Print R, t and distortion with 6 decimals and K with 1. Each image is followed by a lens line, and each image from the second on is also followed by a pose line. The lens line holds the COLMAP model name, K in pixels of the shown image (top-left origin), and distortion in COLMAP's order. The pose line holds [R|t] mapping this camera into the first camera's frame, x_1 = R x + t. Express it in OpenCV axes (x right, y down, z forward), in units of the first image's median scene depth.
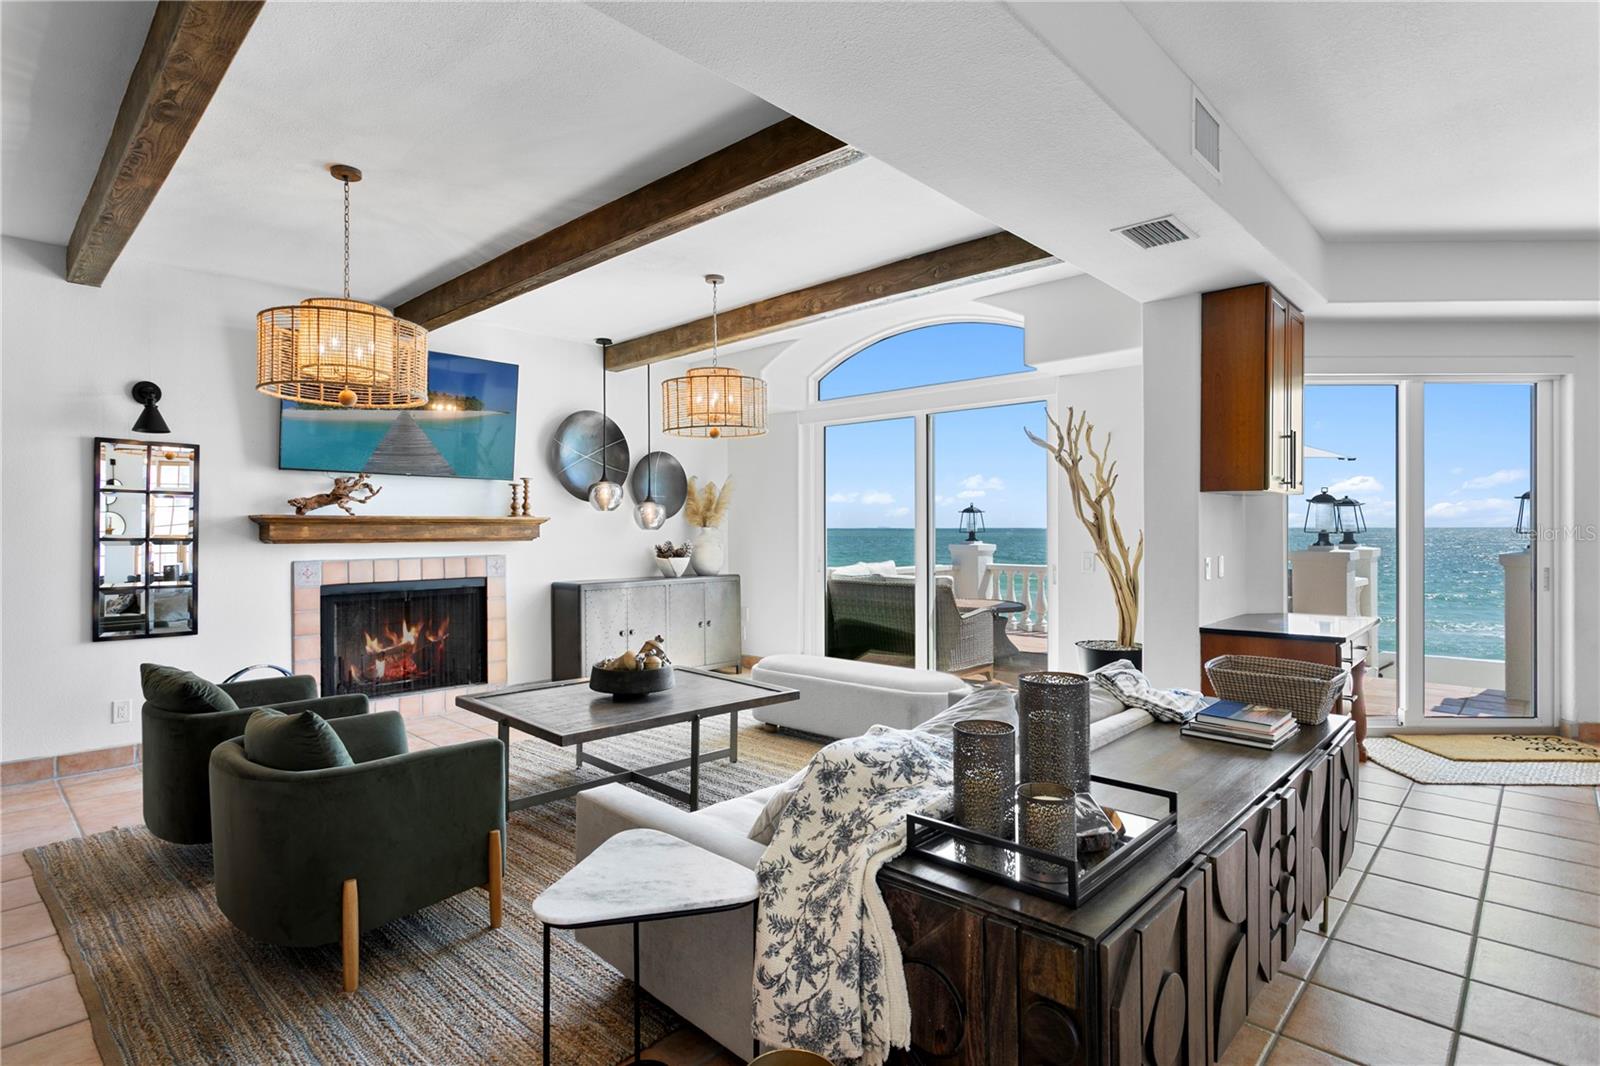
lens RADIAL K [[805.0, 0, 789.4], [0, 805.0, 527.7], [0, 0, 1]] dist [-0.009558, 0.004864]
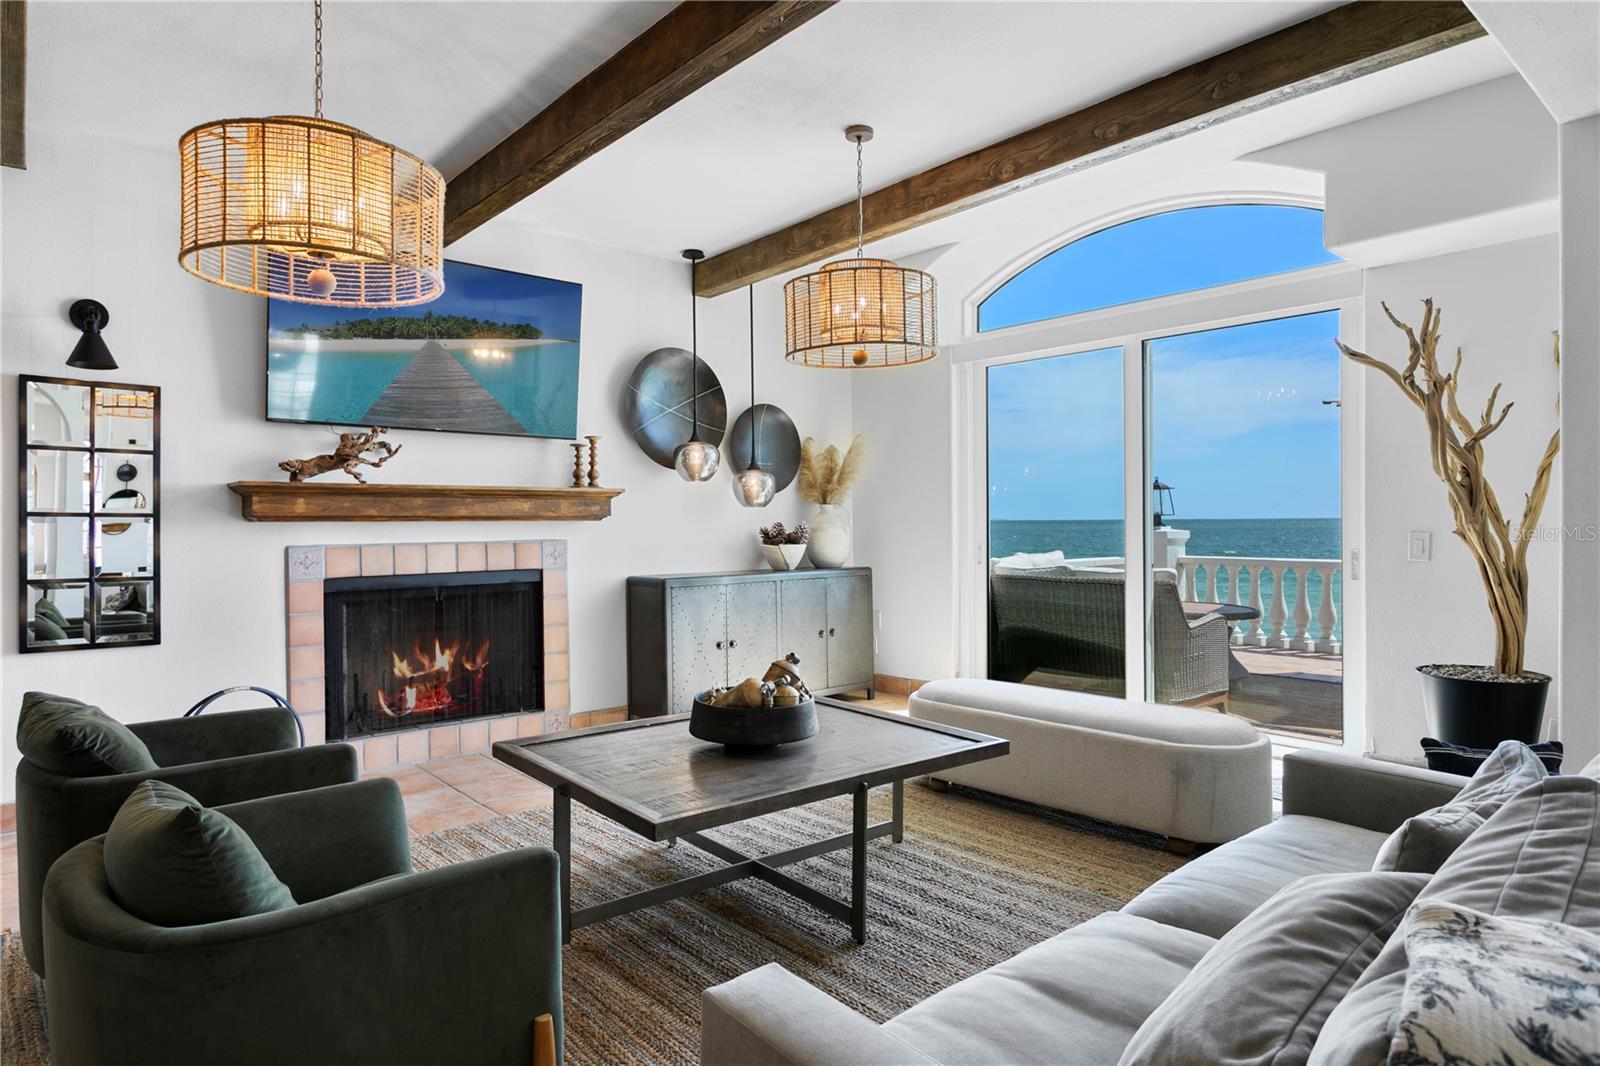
lens RADIAL K [[923.6, 0, 795.9], [0, 923.6, 529.8], [0, 0, 1]] dist [-0.011570, 0.010907]
pose [[0.995079, -0.003060, -0.099034, -0.067363], [0.004113, 0.999937, 0.010425, 0.020039], [0.098996, -0.010781, 0.995029, 0.201272]]
